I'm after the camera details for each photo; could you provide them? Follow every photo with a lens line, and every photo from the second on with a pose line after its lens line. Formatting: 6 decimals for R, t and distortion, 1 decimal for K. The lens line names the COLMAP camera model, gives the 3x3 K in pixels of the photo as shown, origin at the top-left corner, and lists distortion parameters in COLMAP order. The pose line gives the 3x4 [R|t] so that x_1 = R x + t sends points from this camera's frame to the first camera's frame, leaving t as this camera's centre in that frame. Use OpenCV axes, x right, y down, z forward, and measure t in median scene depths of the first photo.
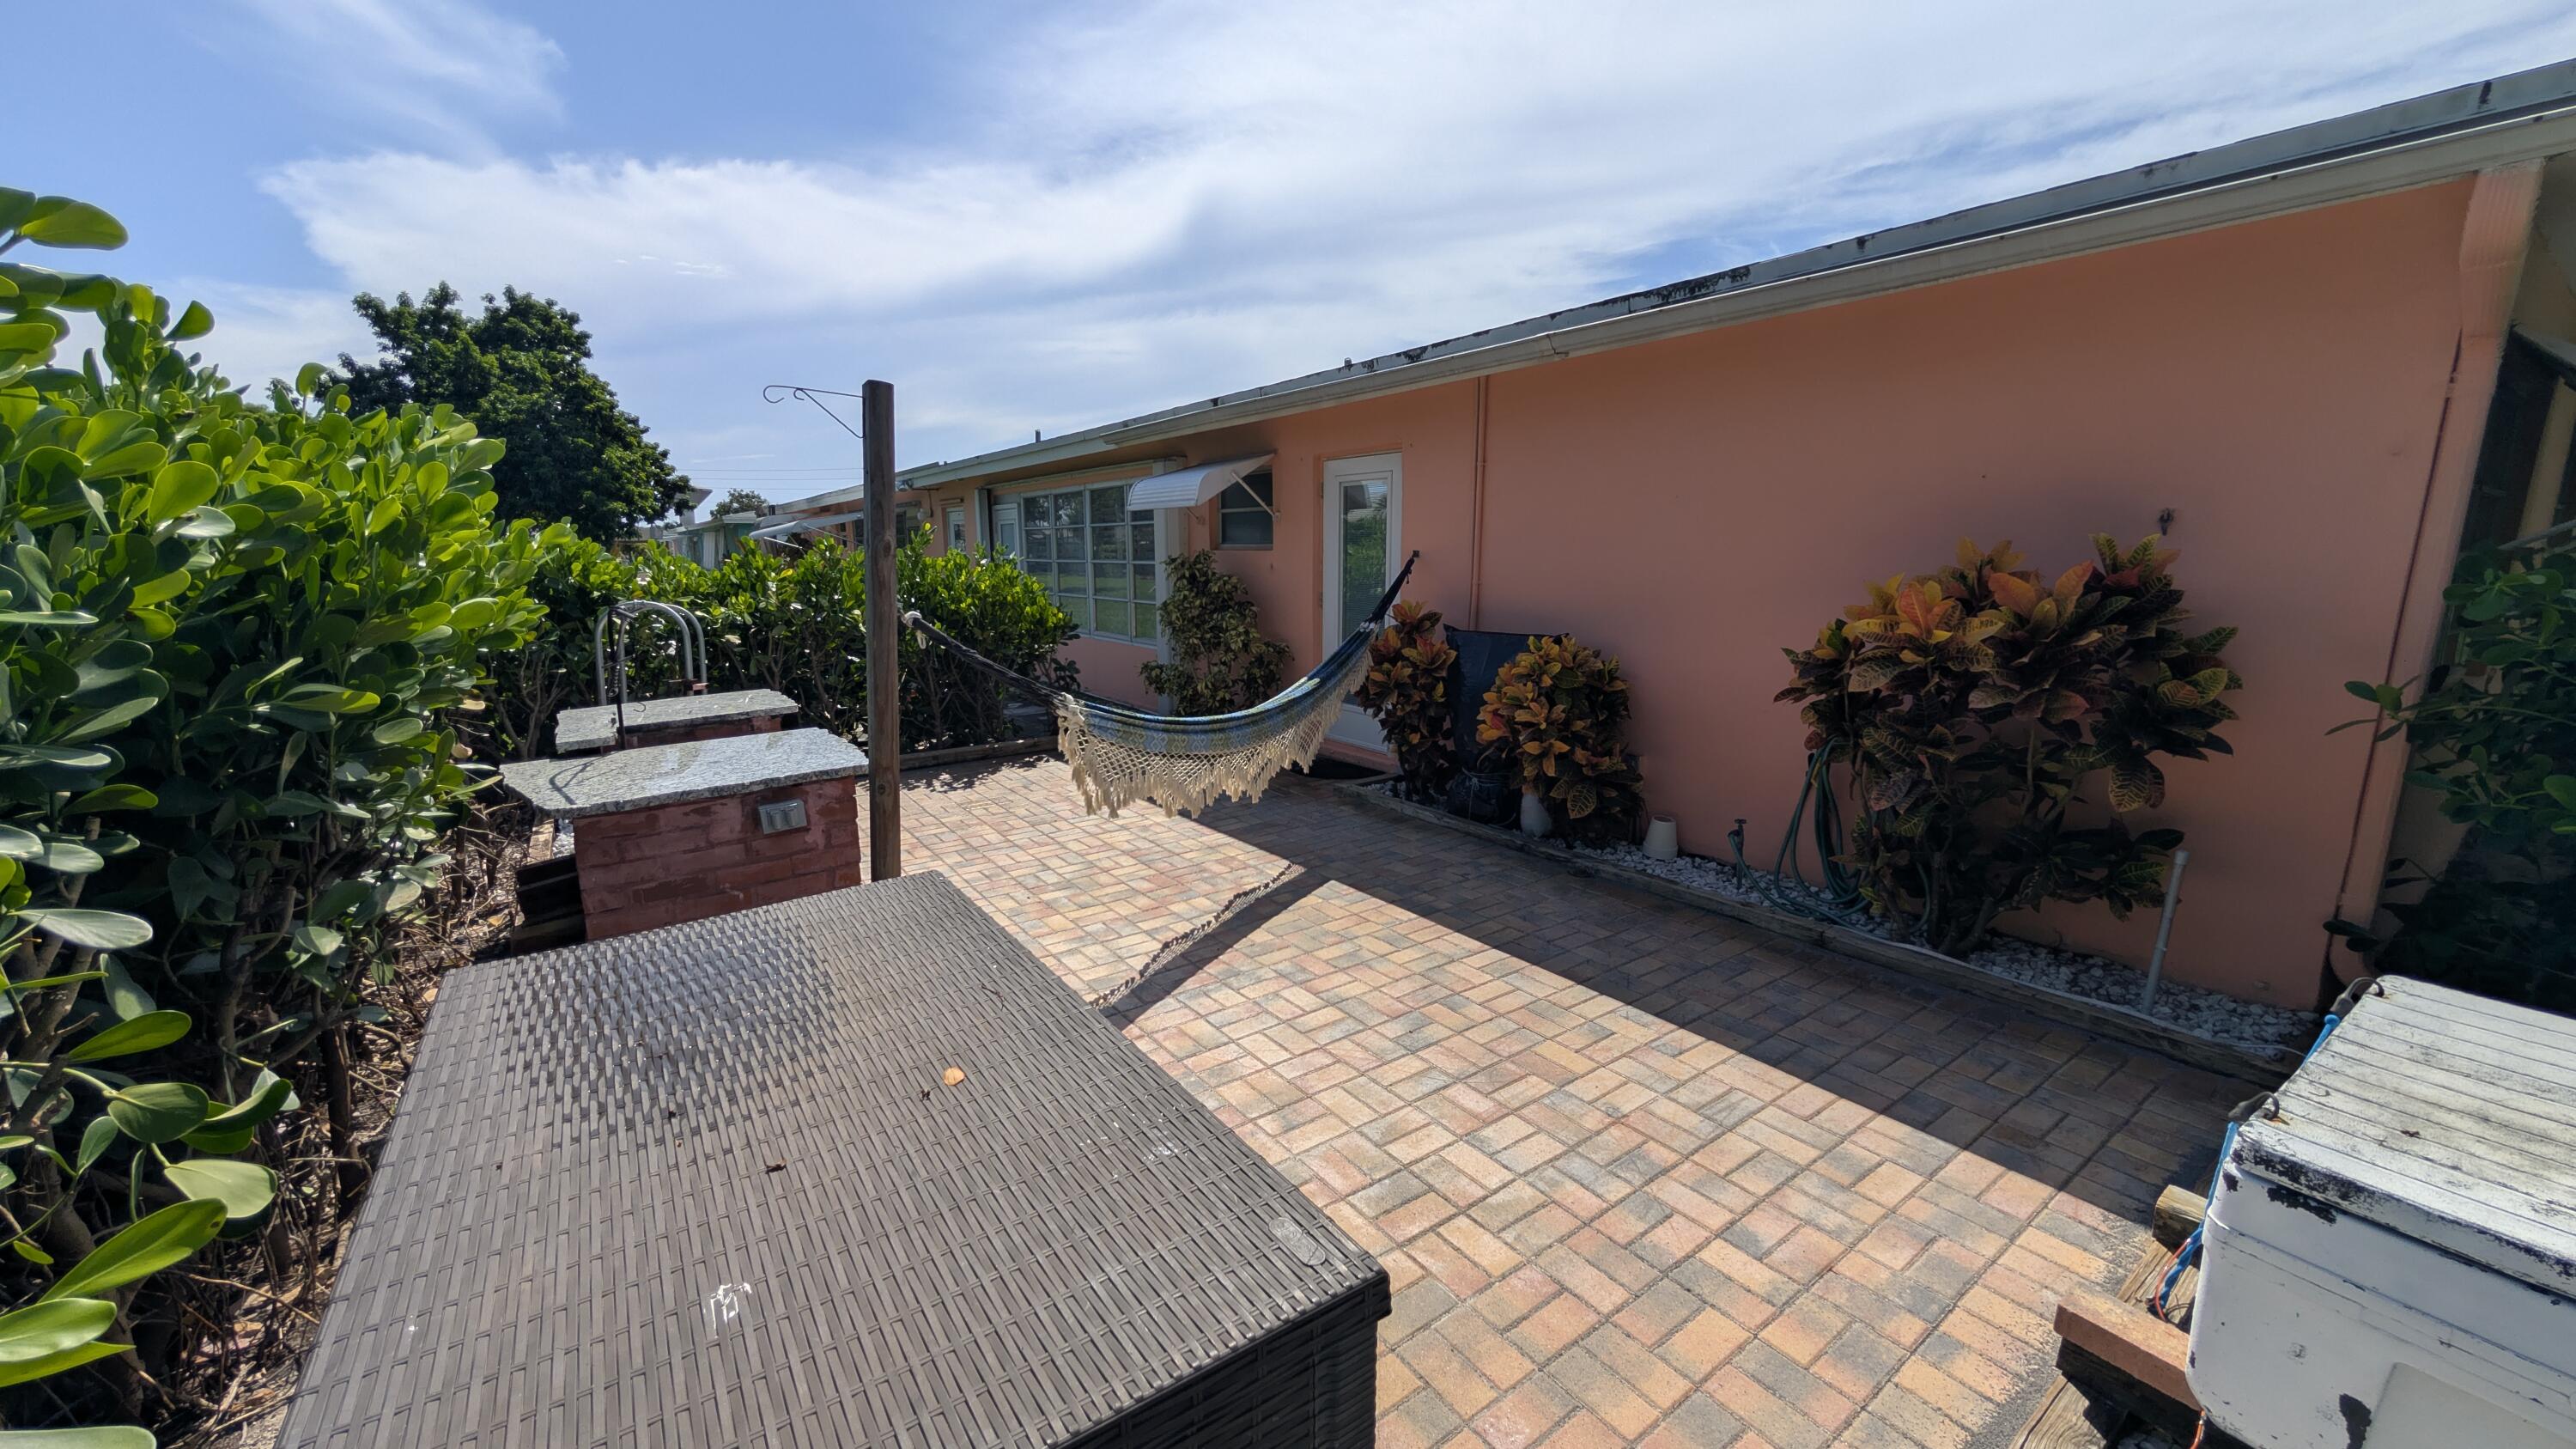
lens RADIAL K [[975.1, 0, 1280.5], [0, 975.1, 727.0], [0, 0, 1]] dist [0.000796, 0.000232]
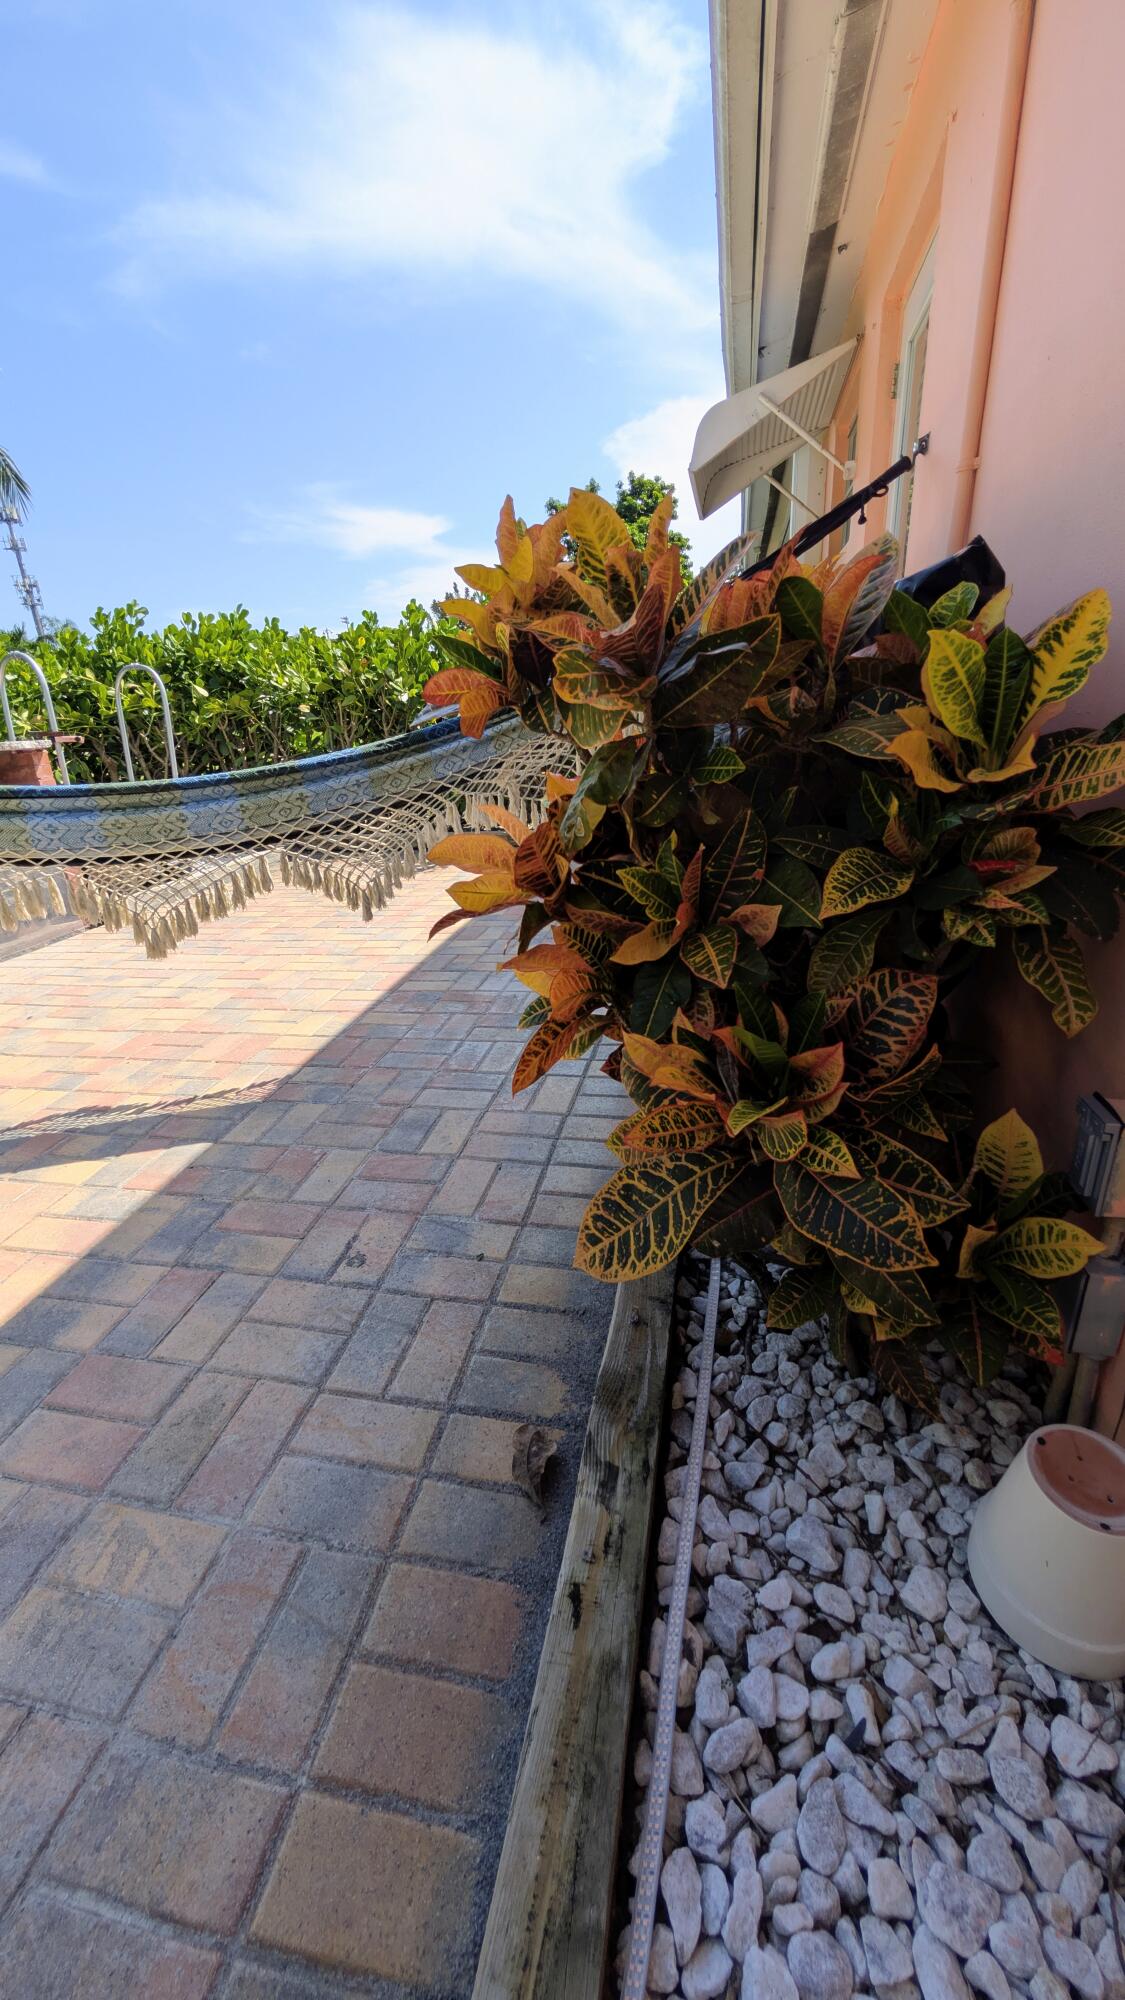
lens RADIAL K [[756.9, 0, 564.1], [0, 756.9, 995.5], [0, 0, 1]] dist [0.000796, 0.000232]
pose [[0.673254, 0.245482, -0.697473, 0.421199], [-0.087862, 0.963157, 0.254181, -0.028613], [0.734173, -0.109847, 0.670018, 0.872956]]
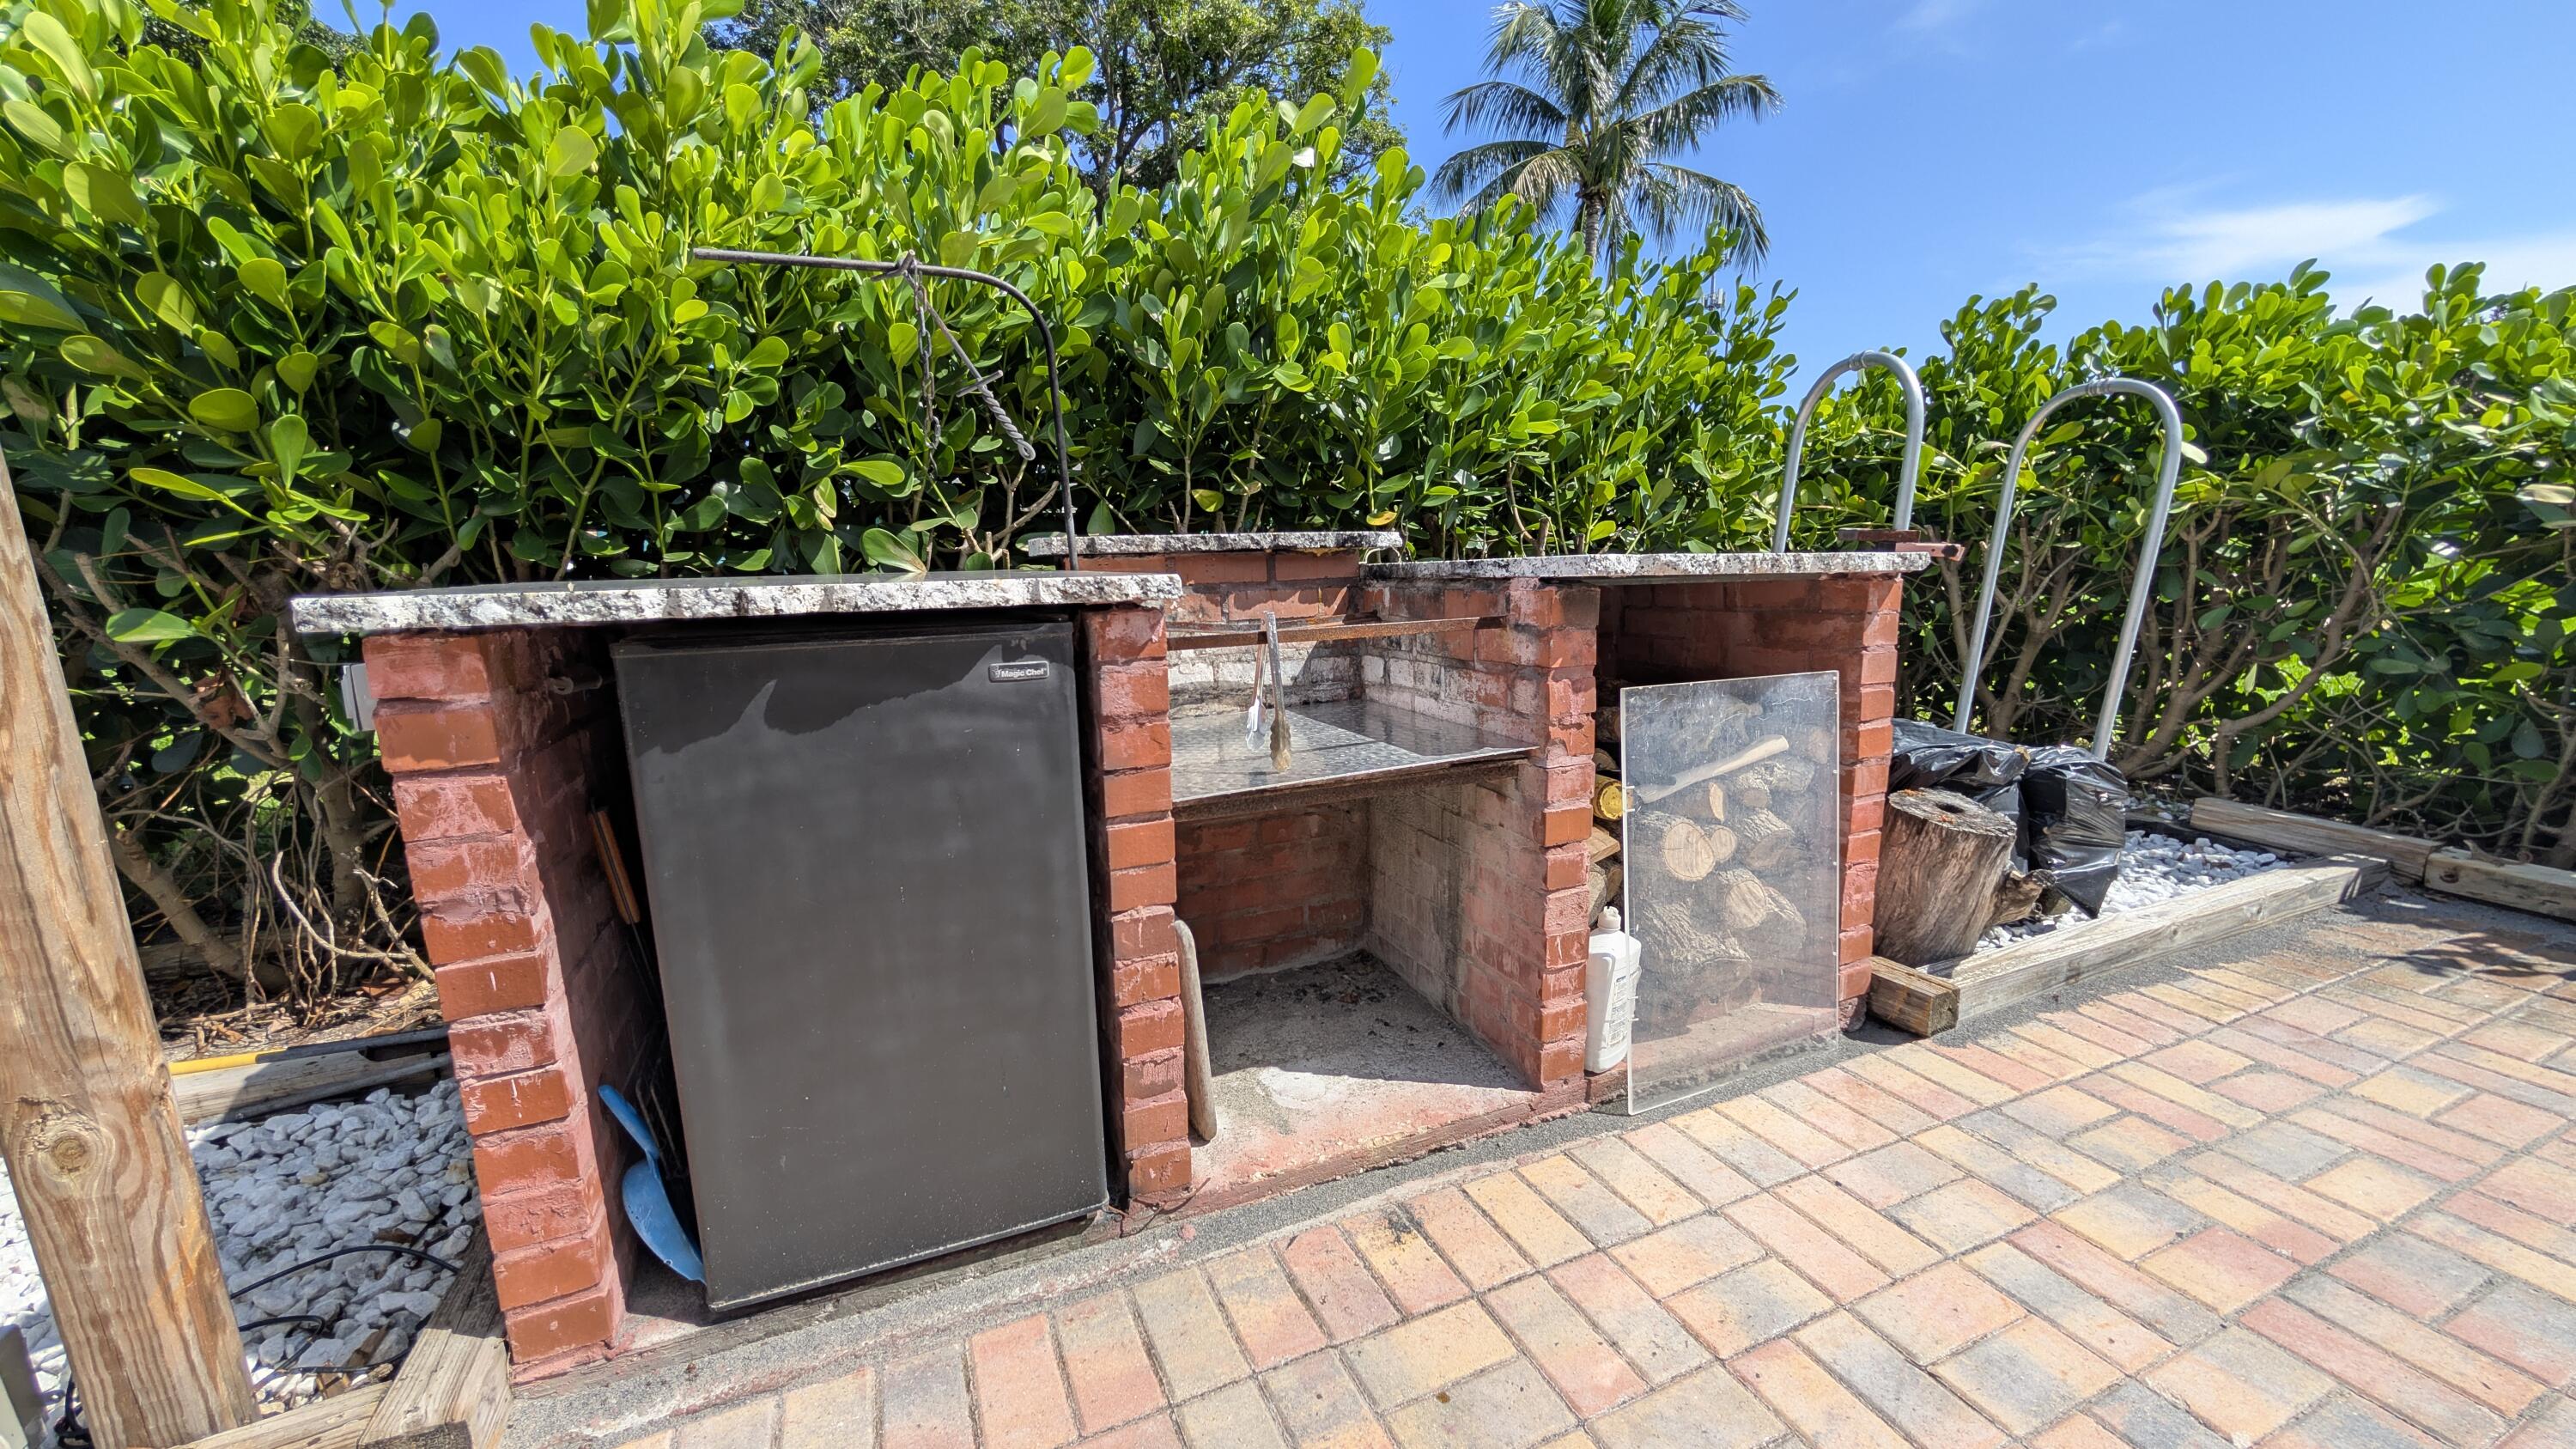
lens RADIAL K [[975.1, 0, 1280.5], [0, 975.1, 727.0], [0, 0, 1]] dist [0.000796, 0.000232]
pose [[-0.207298, 0.201175, -0.957369, -0.124350], [-0.154586, 0.959596, 0.235115, -0.022197], [0.965987, 0.196735, -0.167823, 0.872180]]
